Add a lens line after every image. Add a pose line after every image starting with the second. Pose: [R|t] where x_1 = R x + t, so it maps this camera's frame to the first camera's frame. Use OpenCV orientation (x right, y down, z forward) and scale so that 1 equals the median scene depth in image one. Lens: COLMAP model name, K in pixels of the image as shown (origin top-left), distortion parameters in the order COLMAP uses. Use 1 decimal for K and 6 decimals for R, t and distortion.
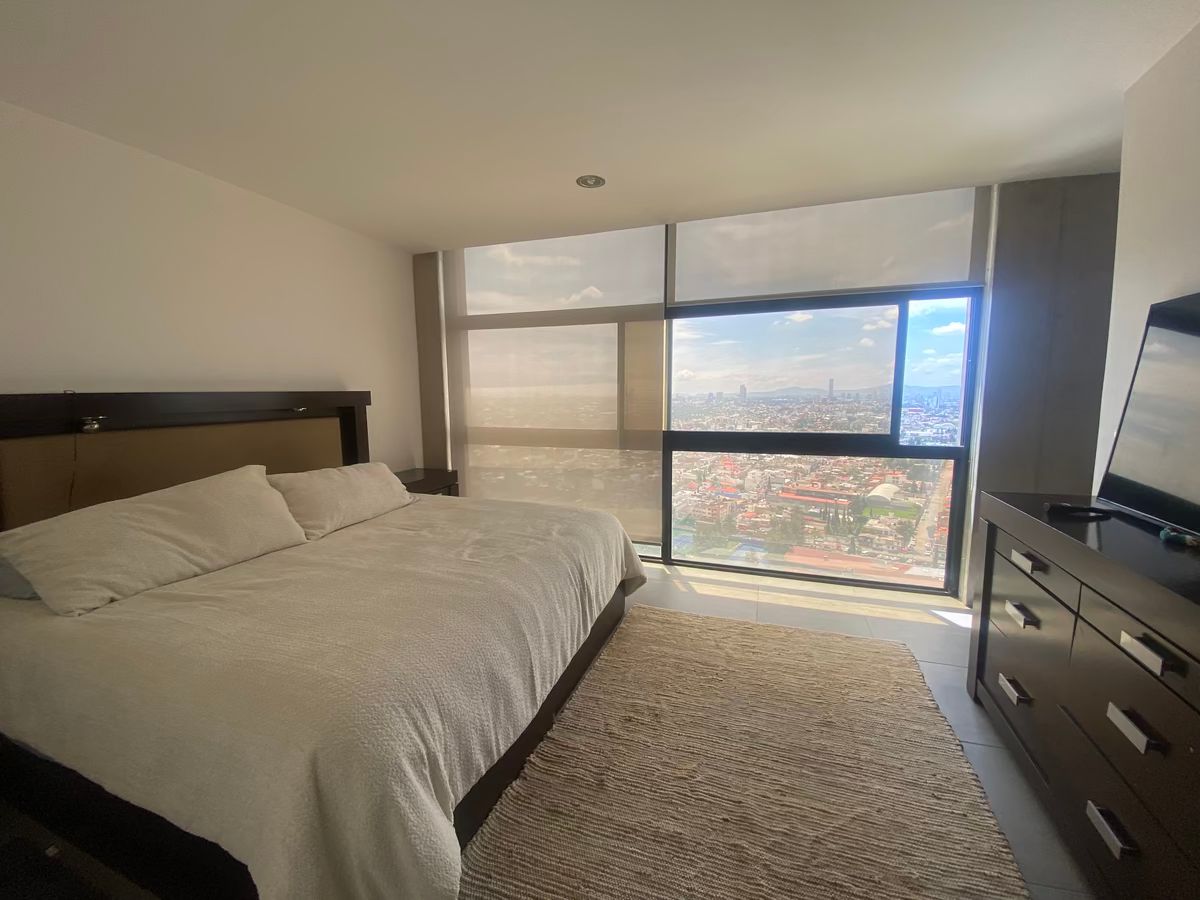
lens RADIAL K [[496.5, 0, 602.9], [0, 496.5, 453.4], [0, 0, 1]] dist [0.000897, -0.000142]
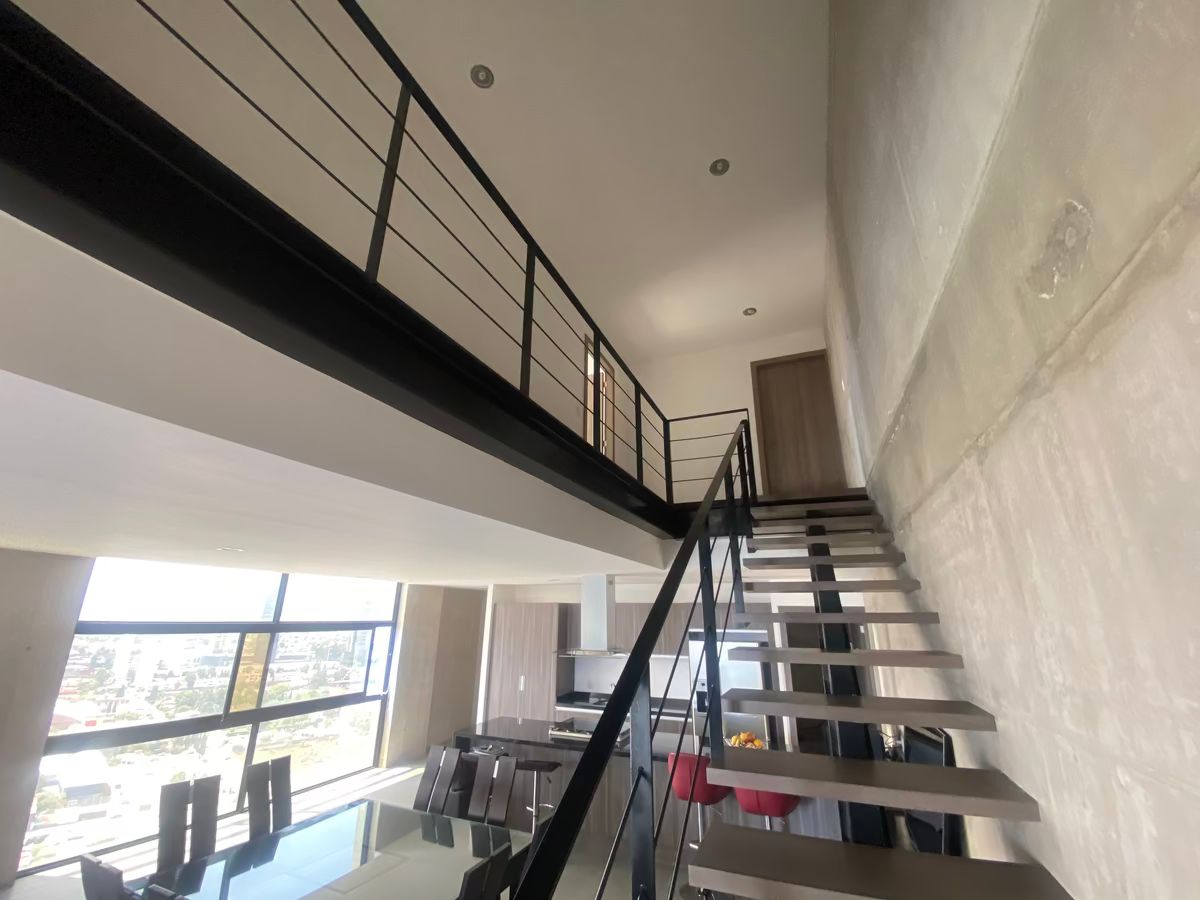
lens RADIAL K [[496.5, 0, 602.9], [0, 496.5, 453.4], [0, 0, 1]] dist [0.000897, -0.000142]
pose [[0.050594, 0.321324, 0.945617, -0.194622], [0.123998, 0.937482, -0.325194, -0.019521], [-0.990992, 0.133707, 0.007588, -0.020647]]
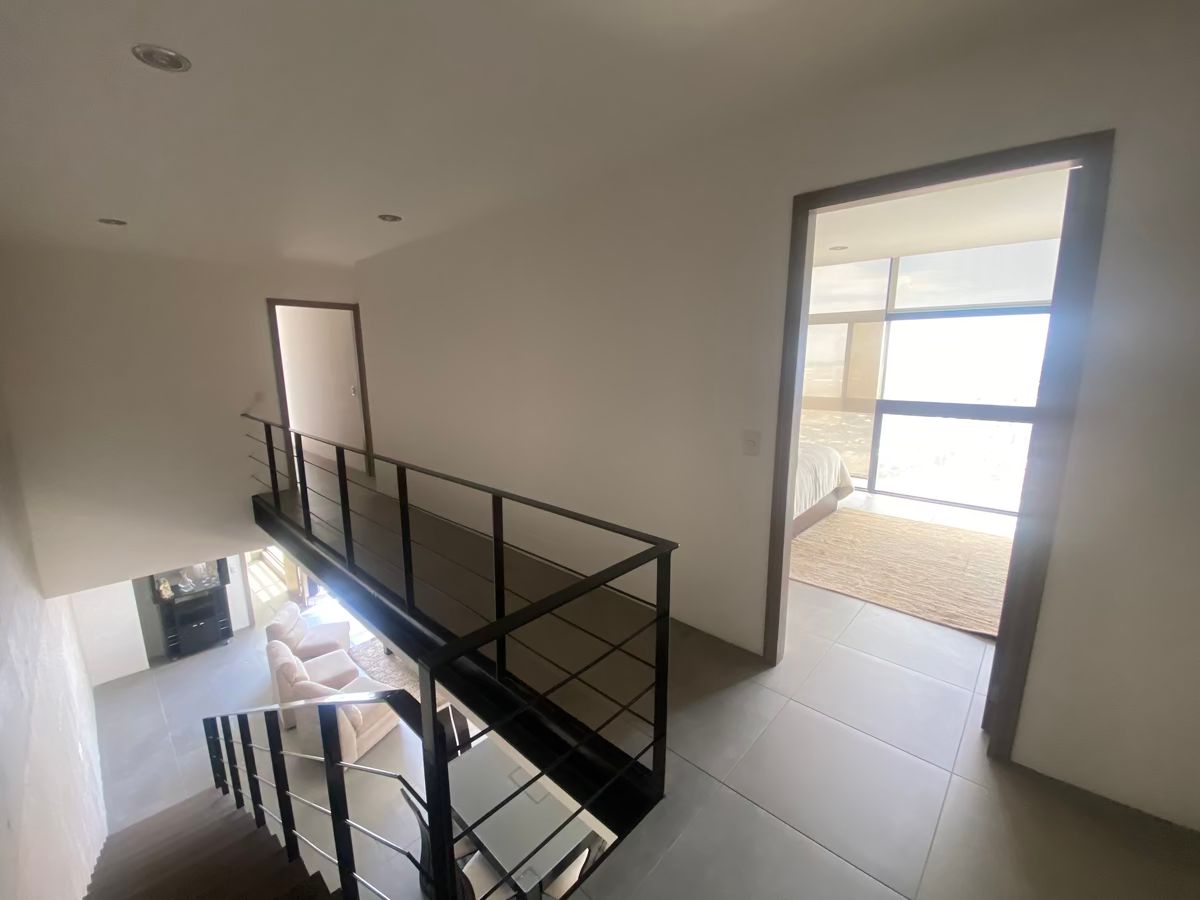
lens RADIAL K [[484.7, 0, 600.0], [0, 484.7, 450.0], [0, 0, 1]] dist [0.003704, 0.000117]
pose [[0.912901, 0.079102, -0.400443, -0.004471], [-0.051914, 0.995576, 0.078313, 0.004031], [0.404866, -0.050703, 0.912969, -0.077457]]
